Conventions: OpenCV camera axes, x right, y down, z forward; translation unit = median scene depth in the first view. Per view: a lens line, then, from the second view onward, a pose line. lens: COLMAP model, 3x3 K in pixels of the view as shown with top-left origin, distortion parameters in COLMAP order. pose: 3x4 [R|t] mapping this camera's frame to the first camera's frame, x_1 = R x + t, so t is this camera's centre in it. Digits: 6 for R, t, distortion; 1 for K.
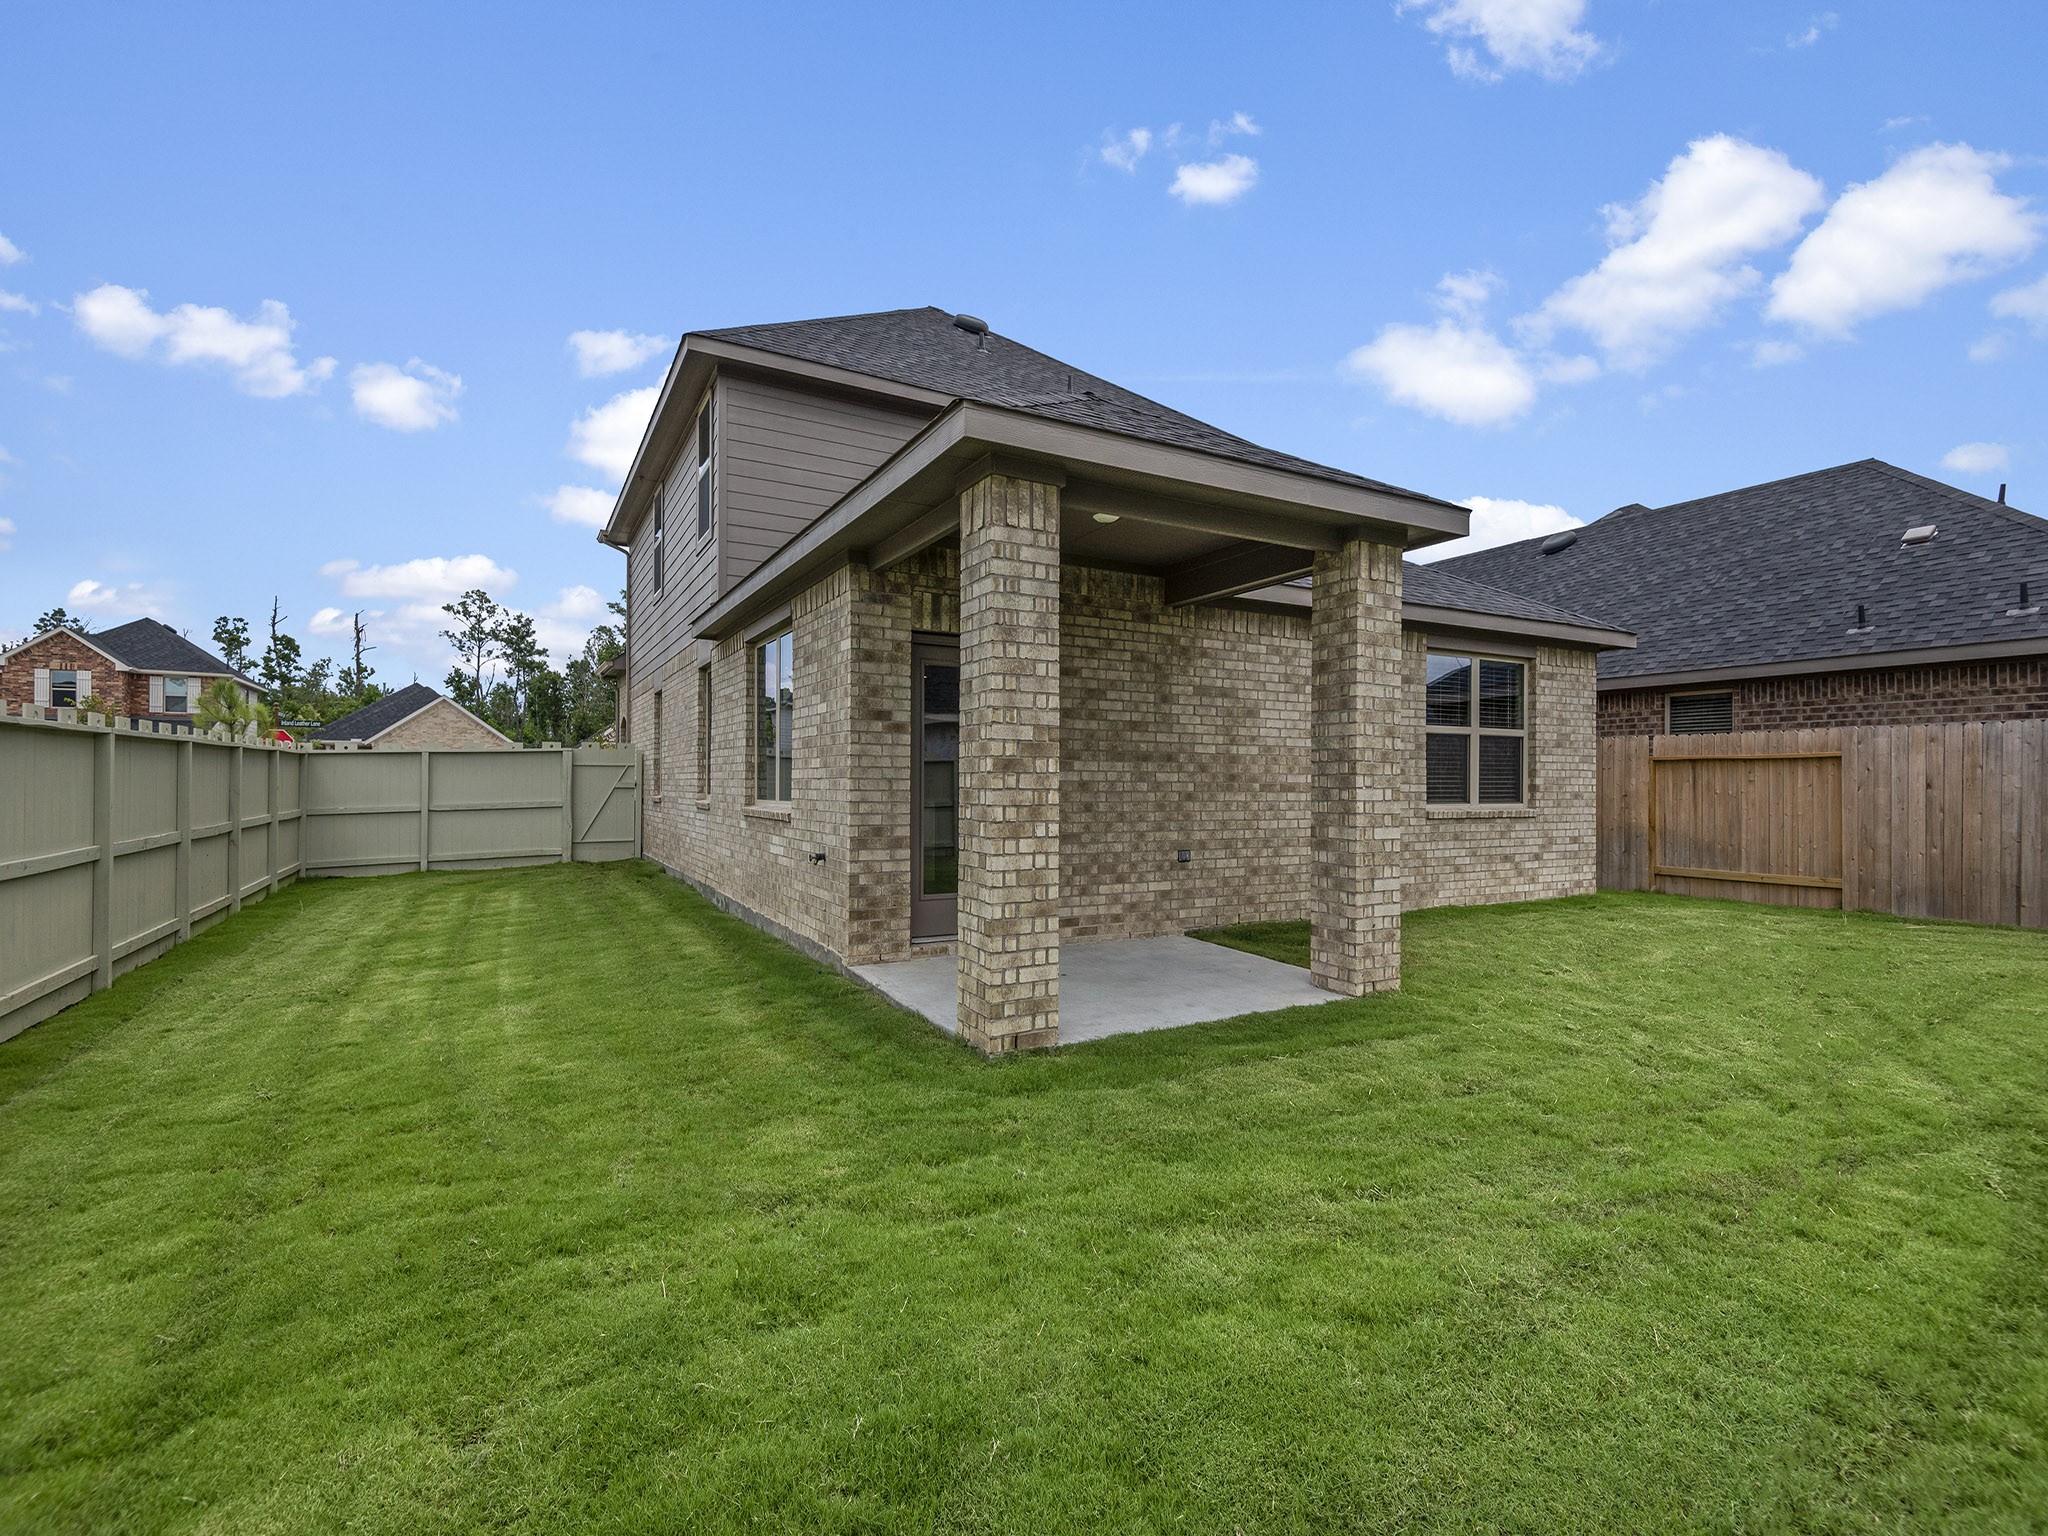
lens RADIAL K [[925.6, 0, 1068.3], [0, 925.6, 776.5], [0, 0, 1]] dist [0.032054, -0.017308]
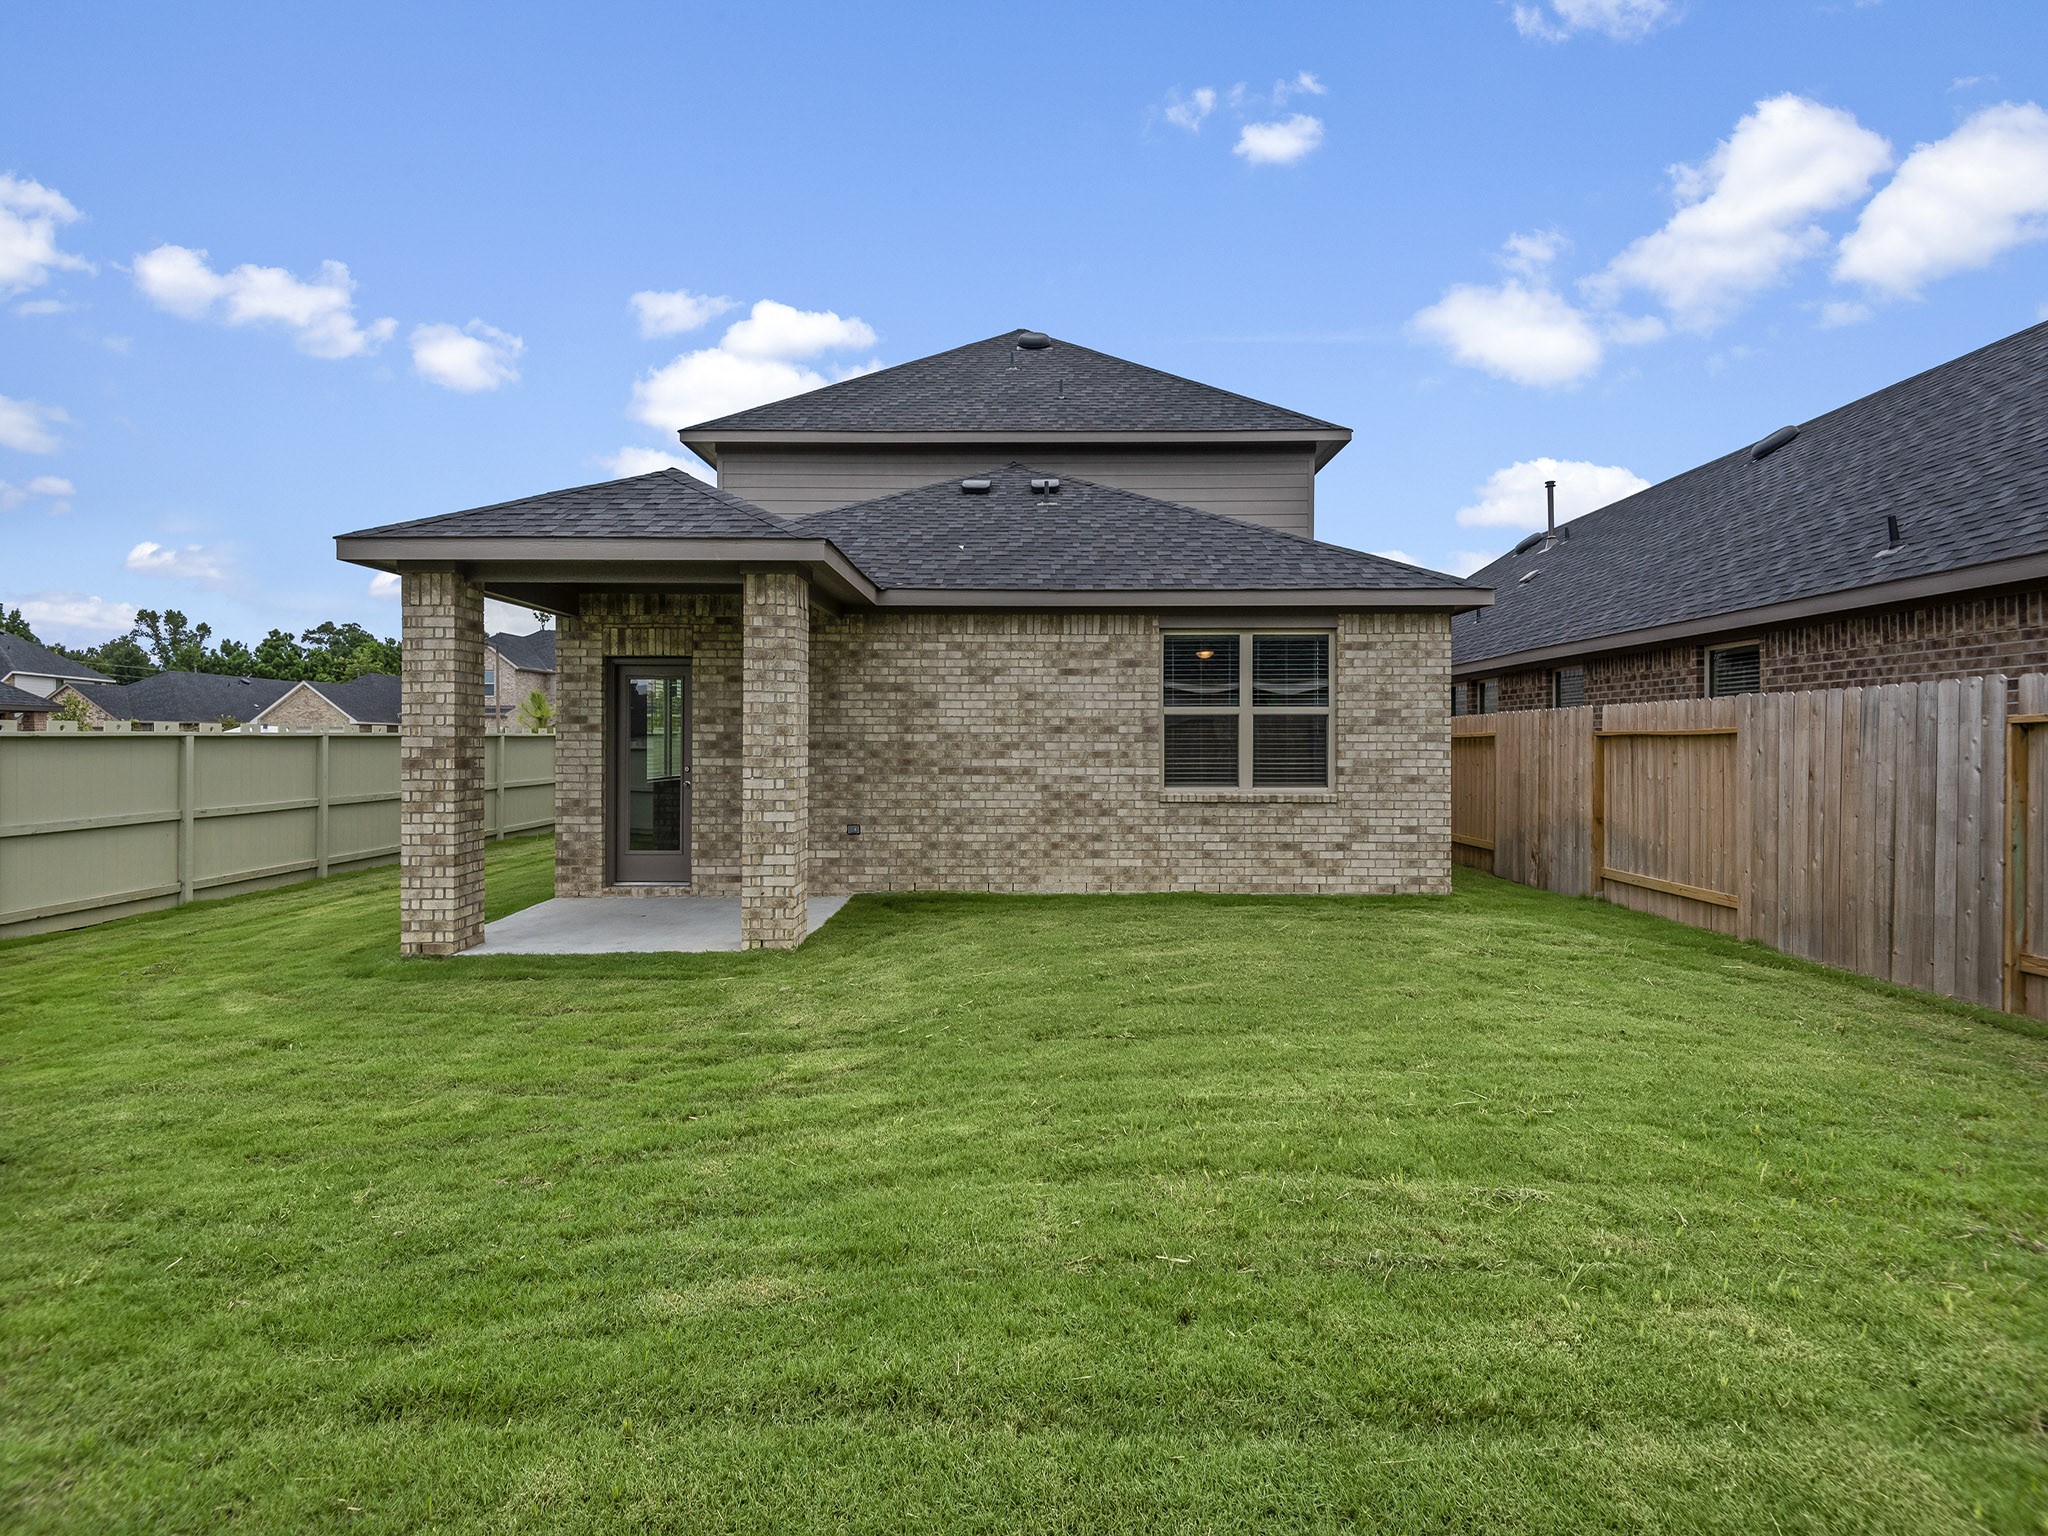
lens RADIAL K [[925.6, 0, 1056.7], [0, 925.6, 738.9], [0, 0, 1]] dist [0.032054, -0.017308]
pose [[0.872785, -0.006147, -0.488066, 0.862761], [0.006868, 0.999976, -0.000312, -0.024695], [0.488057, -0.003080, 0.872806, 0.098354]]
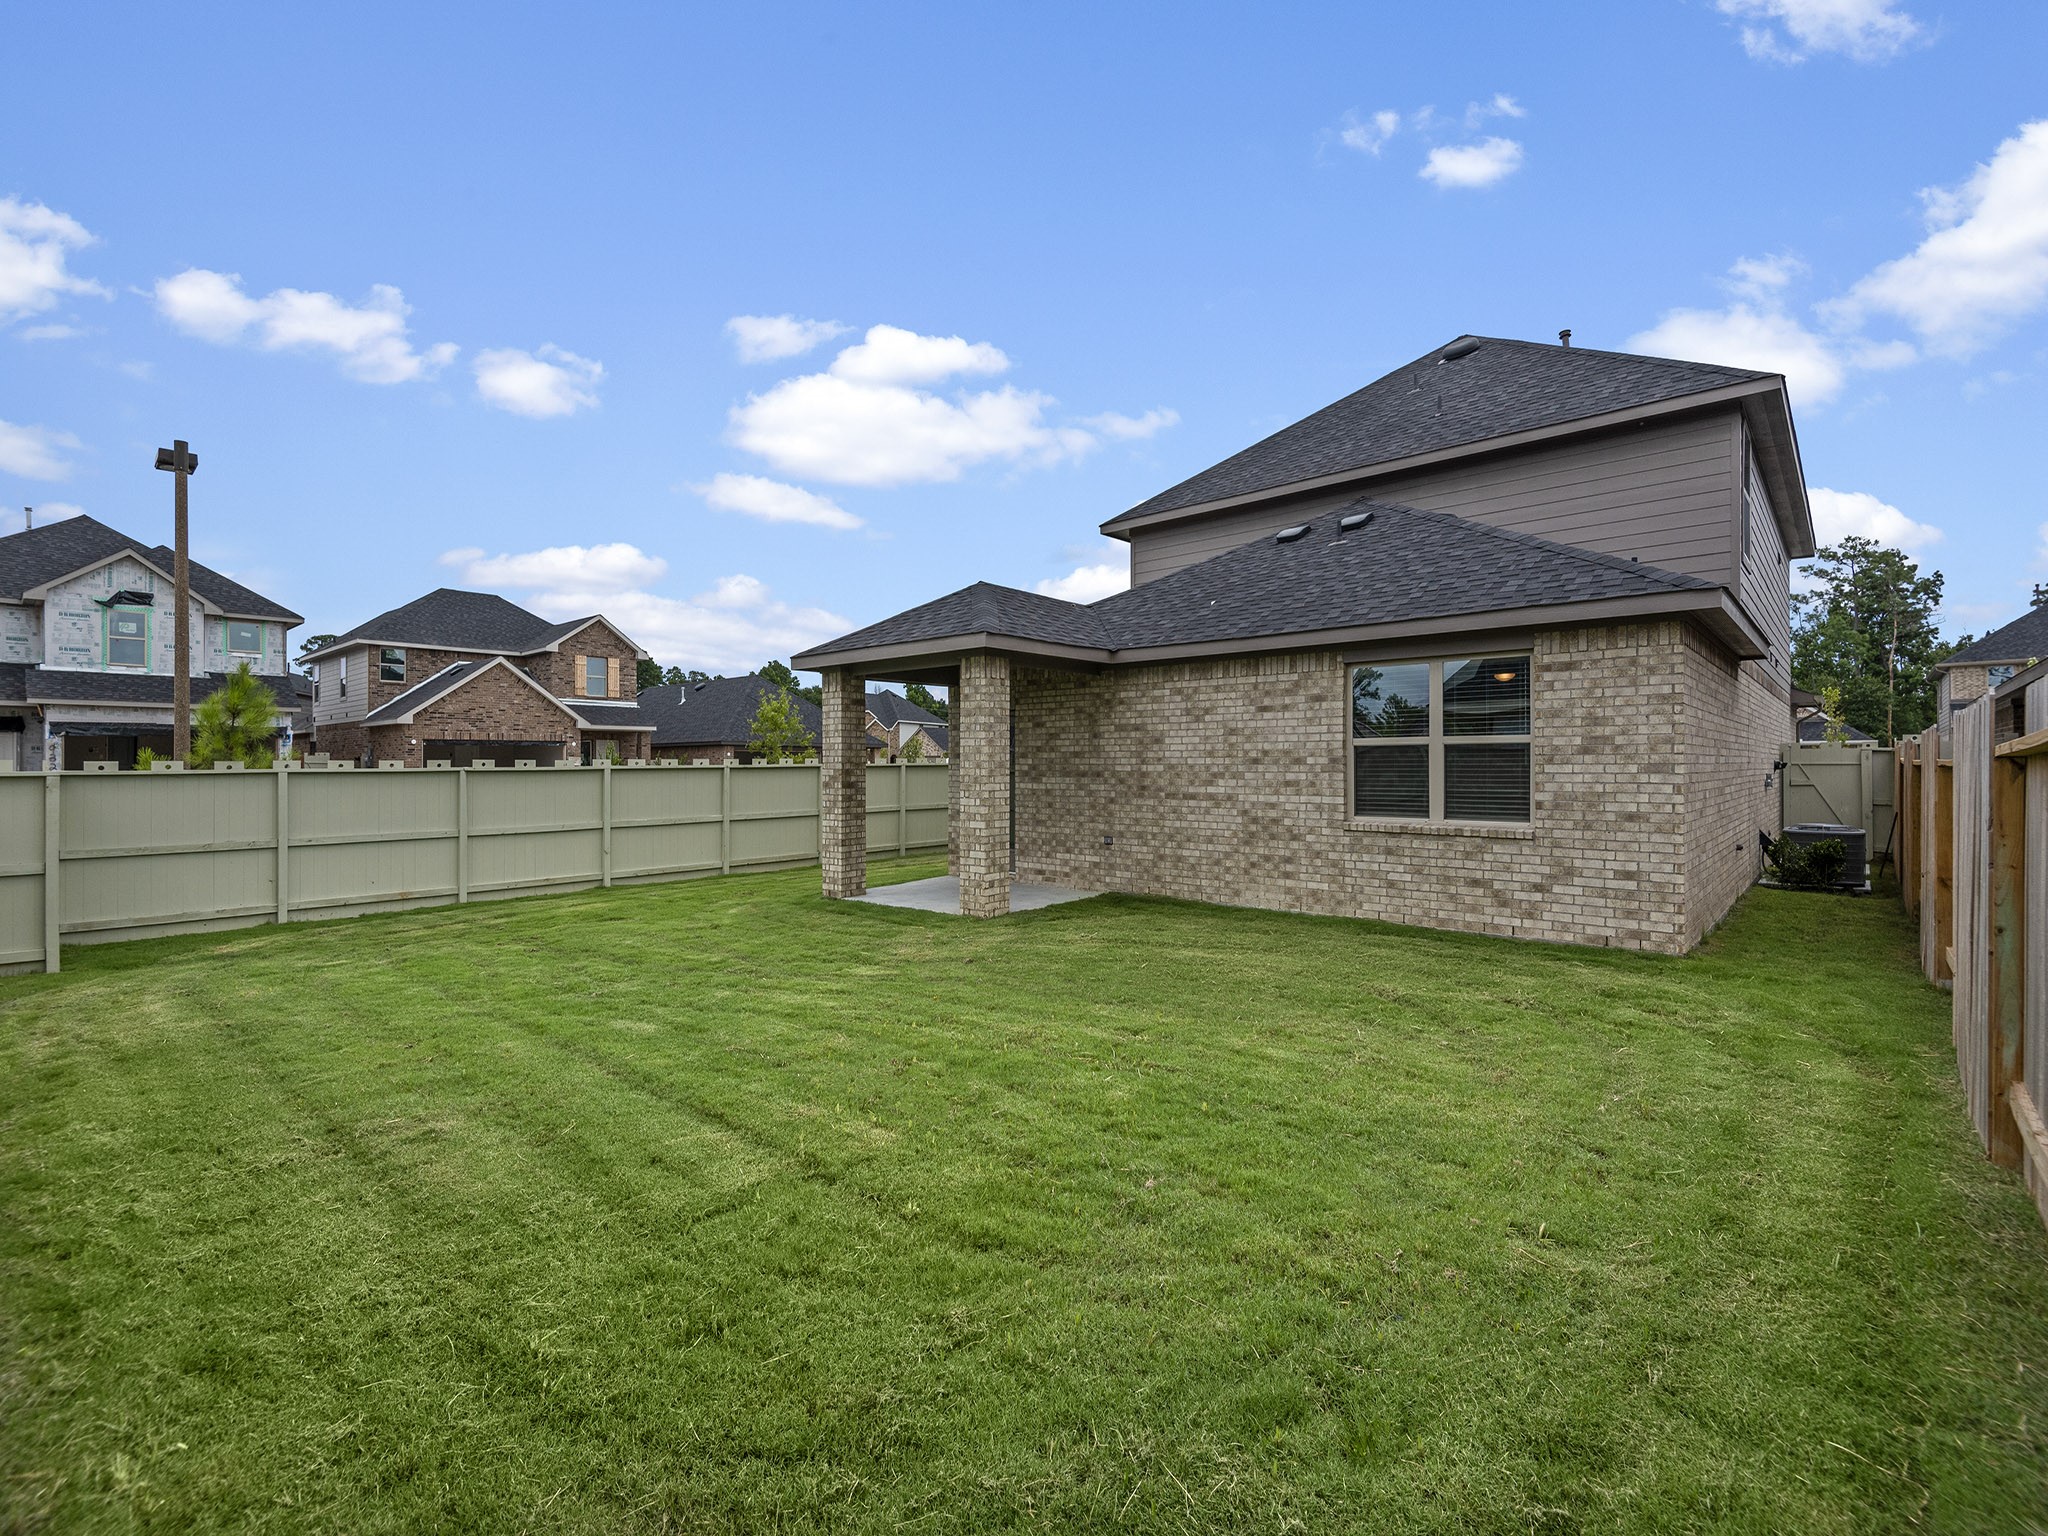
lens RADIAL K [[925.6, 0, 1044.7], [0, 925.6, 759.3], [0, 0, 1]] dist [0.032054, -0.017308]
pose [[0.336121, -0.011108, -0.941753, 1.393811], [0.009355, 0.999920, -0.008455, -0.030548], [0.941772, -0.005968, 0.336198, 0.381985]]
